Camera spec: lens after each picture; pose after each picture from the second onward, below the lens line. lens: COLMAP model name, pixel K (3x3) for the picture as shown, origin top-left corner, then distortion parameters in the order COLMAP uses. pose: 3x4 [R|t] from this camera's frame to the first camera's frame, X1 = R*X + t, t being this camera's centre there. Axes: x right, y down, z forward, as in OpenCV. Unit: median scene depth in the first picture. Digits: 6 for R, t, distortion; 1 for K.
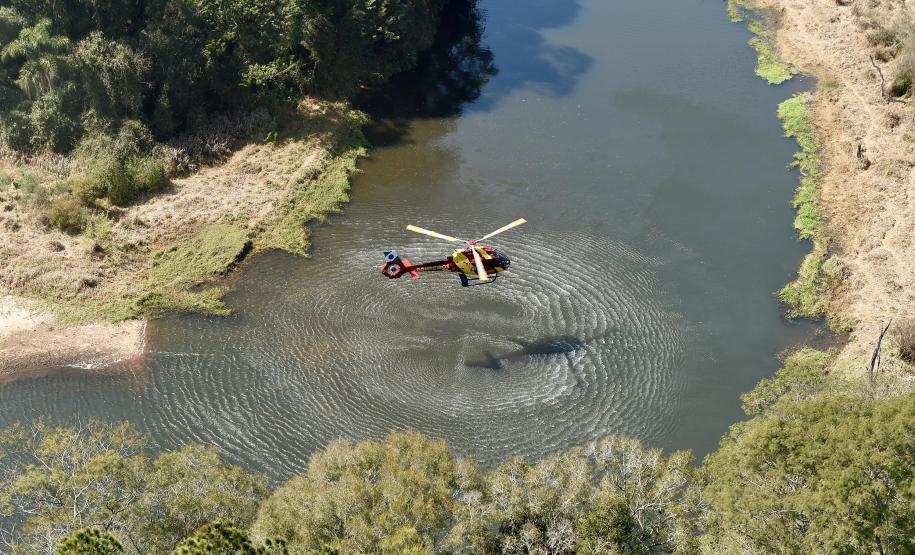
lens RADIAL K [[1755.2, 0, 458.2], [0, 1755.2, 255.8], [0, 0, 1]] dist [0.131286, 0.016567]
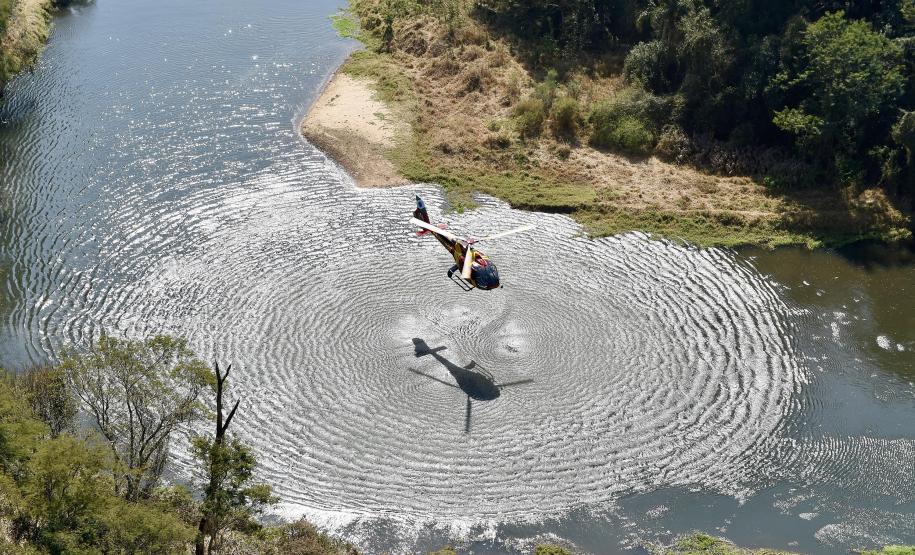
lens RADIAL K [[1755.2, 0, 458.2], [0, 1755.2, 255.8], [0, 0, 1]] dist [0.131286, 0.016567]
pose [[0.229733, 0.479908, -0.846706, 0.808011], [-0.489466, 0.808920, 0.325686, -0.306136], [0.841217, 0.339614, 0.420734, 0.491140]]
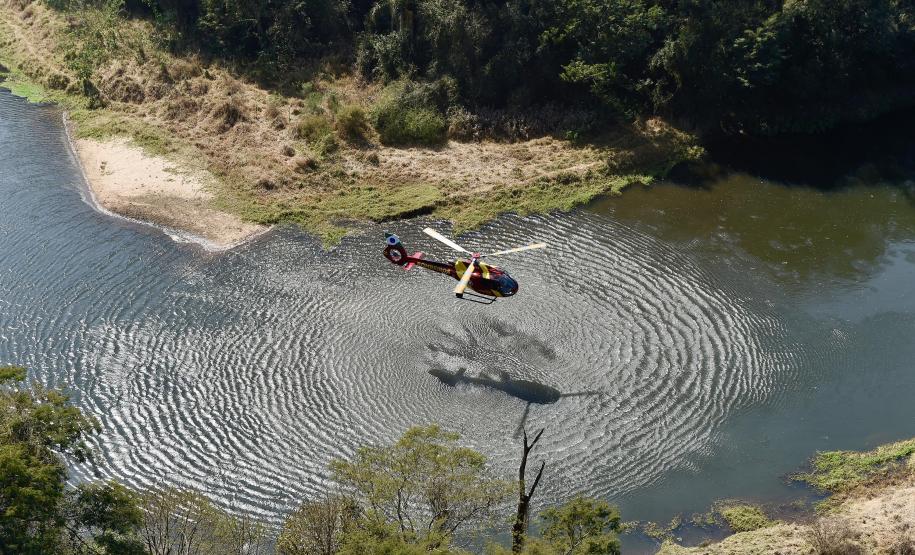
lens RADIAL K [[1755.2, 0, 458.2], [0, 1755.2, 255.8], [0, 0, 1]] dist [0.131286, 0.016567]
pose [[0.717591, 0.344968, -0.605029, 0.552810], [-0.346697, 0.930364, 0.119266, -0.114006], [0.604040, 0.124177, 0.787220, 0.171074]]
